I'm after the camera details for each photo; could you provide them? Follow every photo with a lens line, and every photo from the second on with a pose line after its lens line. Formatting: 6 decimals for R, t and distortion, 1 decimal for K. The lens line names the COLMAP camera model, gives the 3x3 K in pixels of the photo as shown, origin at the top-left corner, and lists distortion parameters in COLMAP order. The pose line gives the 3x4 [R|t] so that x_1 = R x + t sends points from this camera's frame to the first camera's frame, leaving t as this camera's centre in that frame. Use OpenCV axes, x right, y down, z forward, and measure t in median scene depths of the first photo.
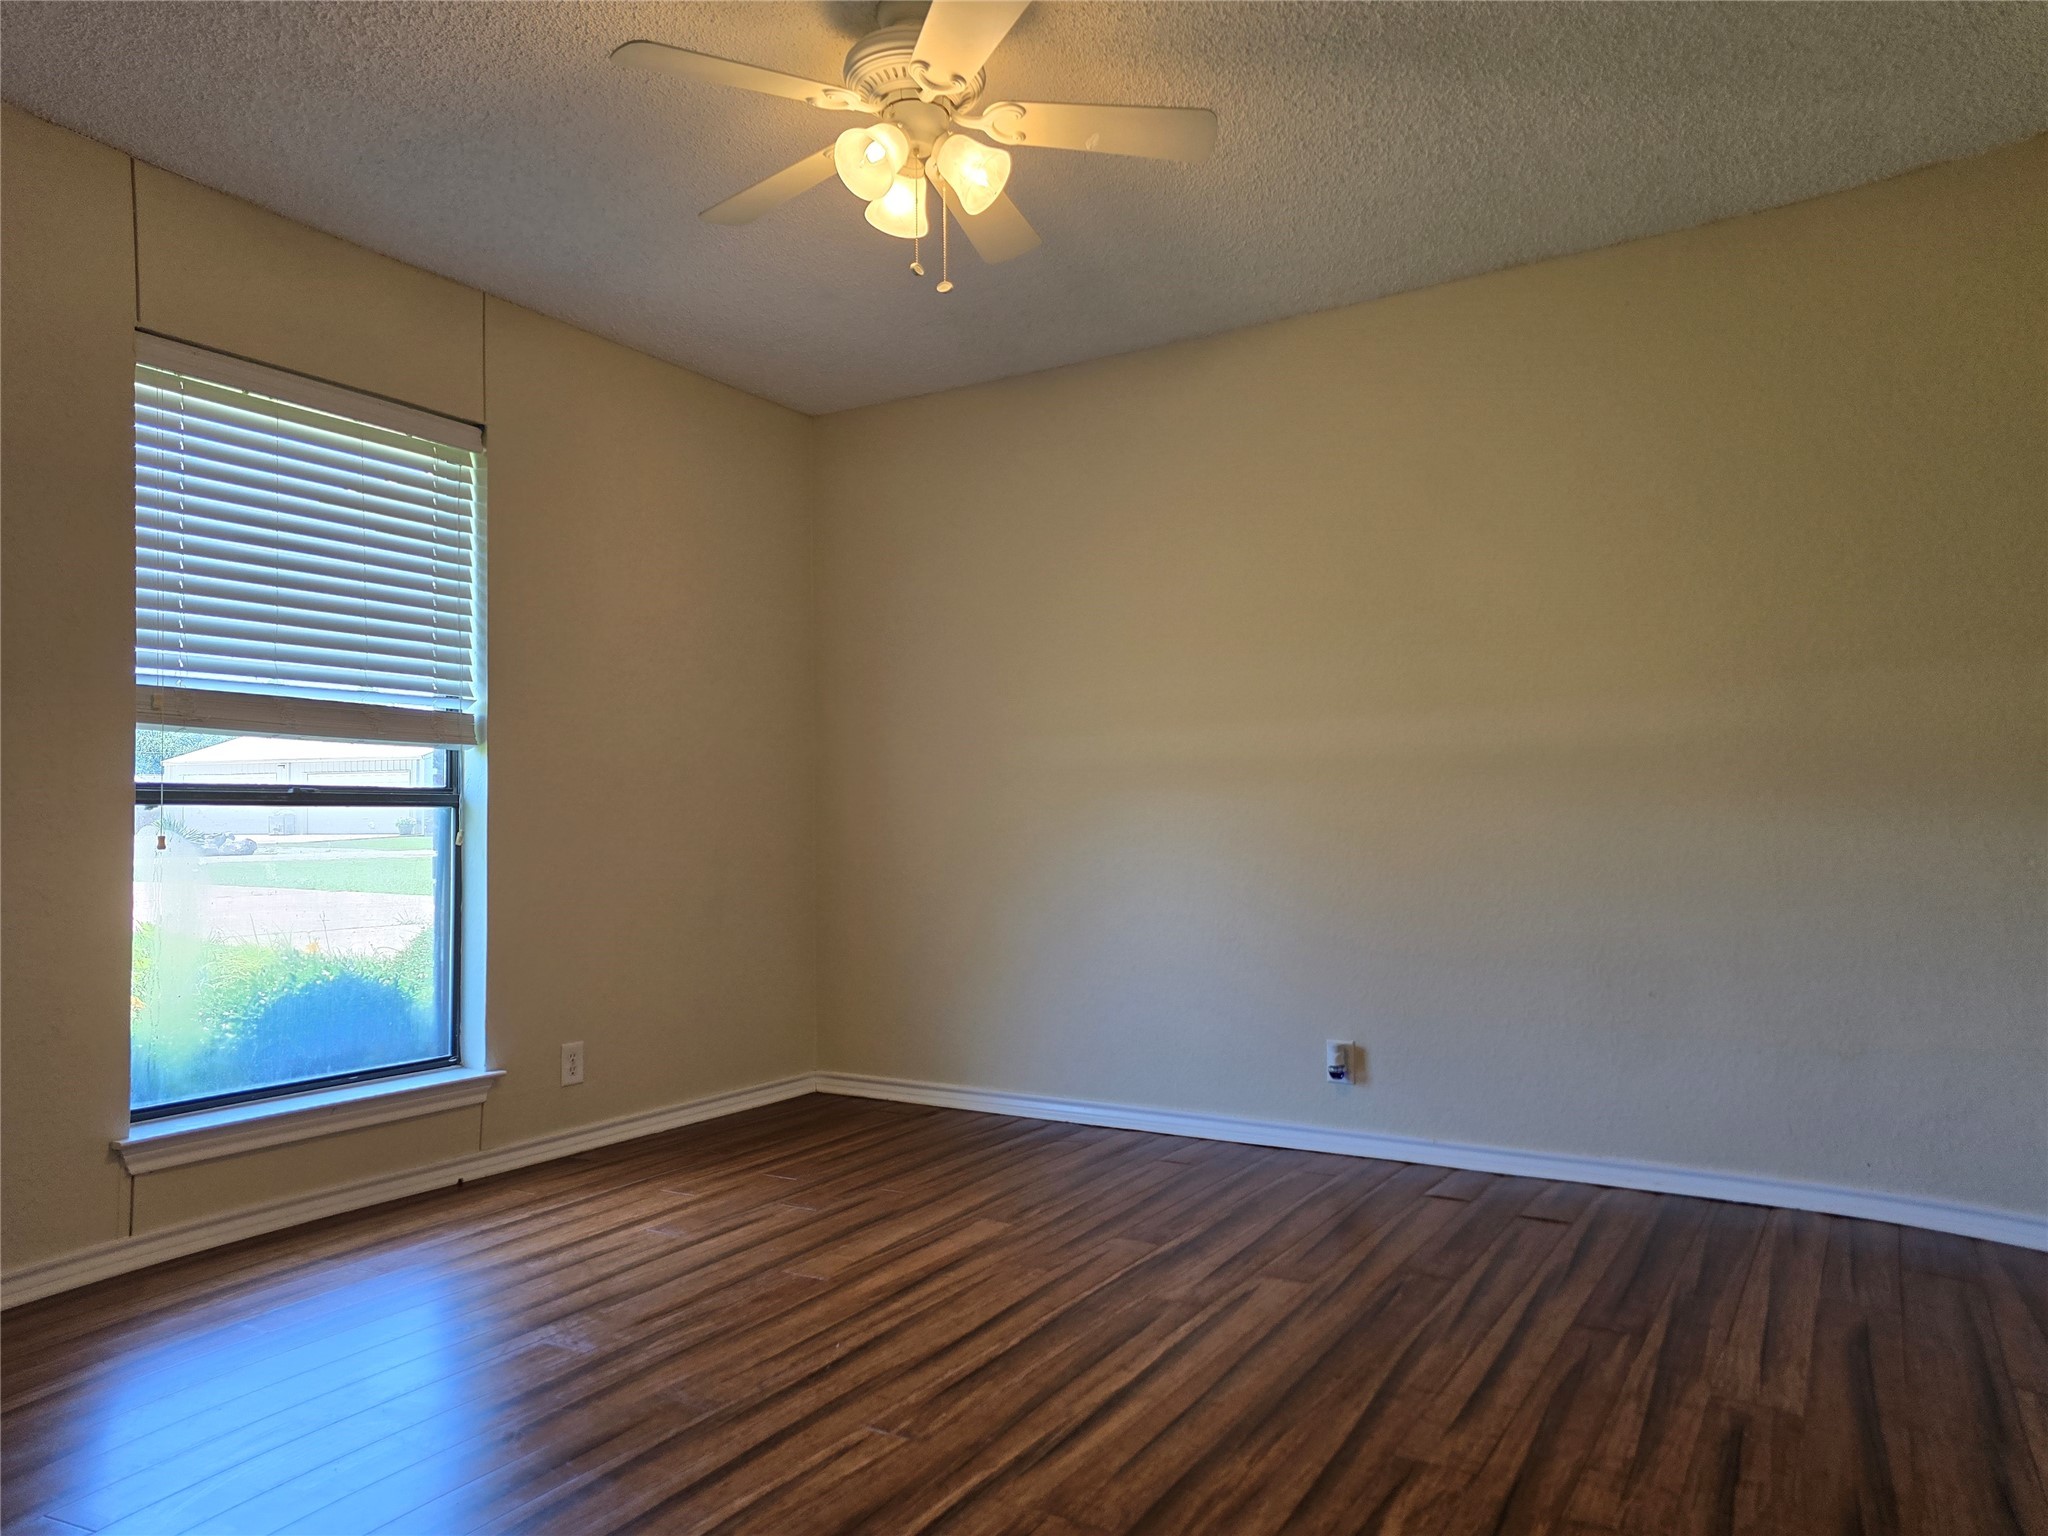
lens RADIAL K [[1371.5, 0, 1024.0], [0, 1371.5, 768.0], [0, 0, 1]] dist [0.047994, -0.000530]
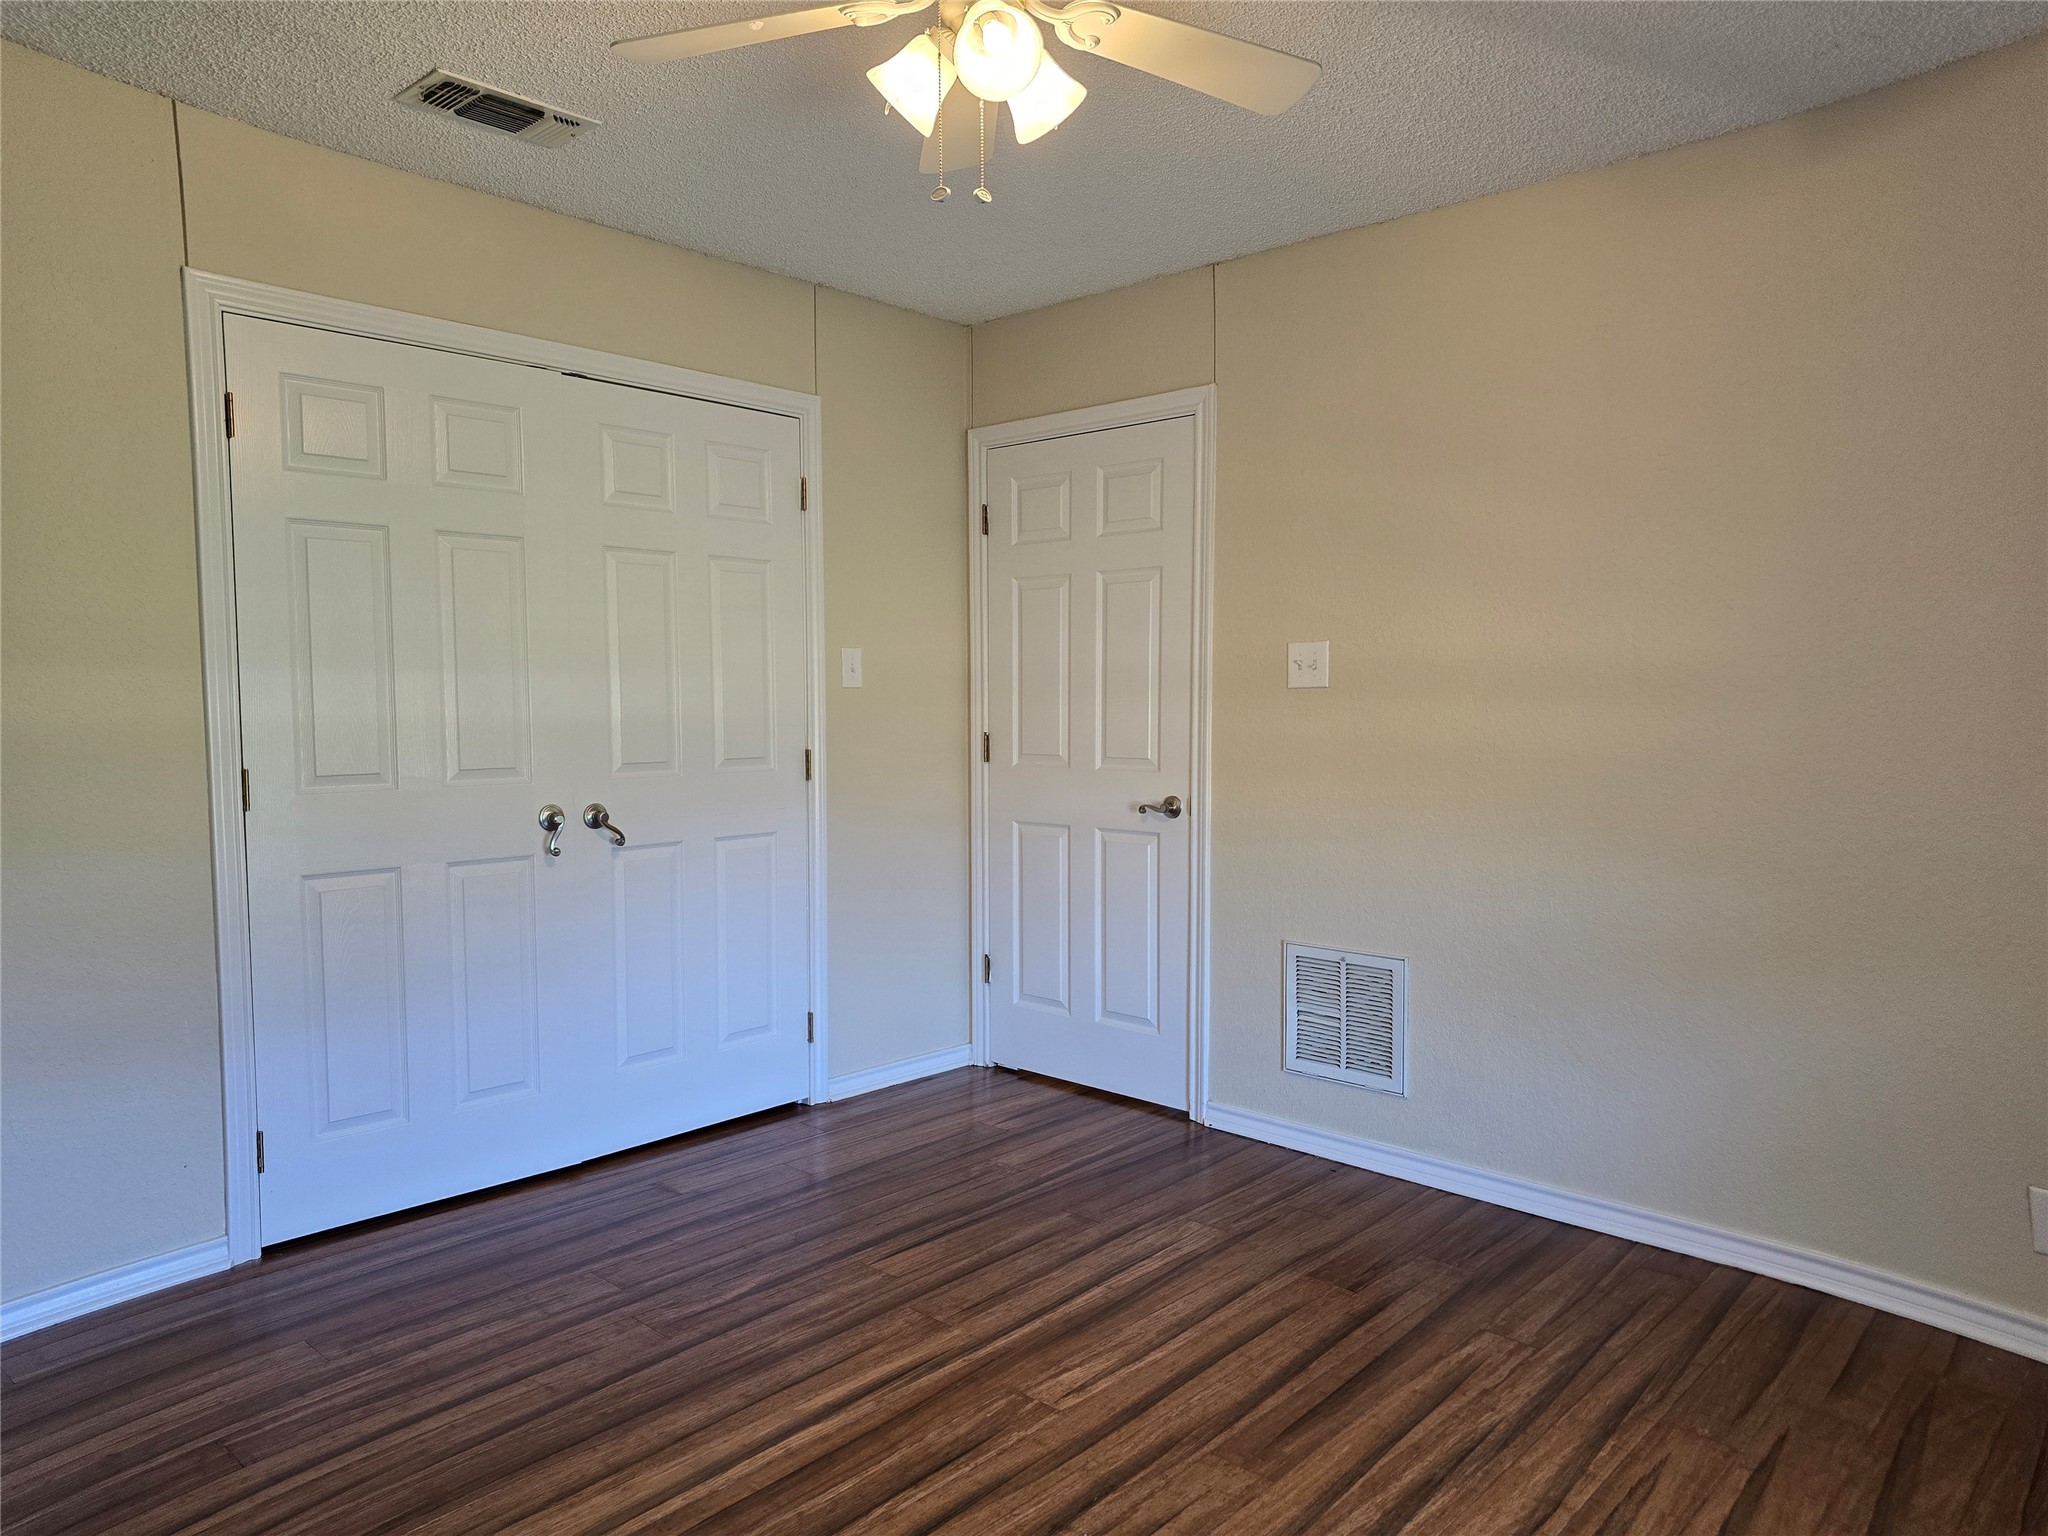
lens RADIAL K [[1371.5, 0, 1024.0], [0, 1371.5, 768.0], [0, 0, 1]] dist [0.047994, -0.000530]
pose [[-0.982725, -0.007072, 0.184938, -0.287599], [-0.001949, 0.999610, 0.027869, -0.073741], [-0.185062, 0.027027, -0.982355, 2.087288]]
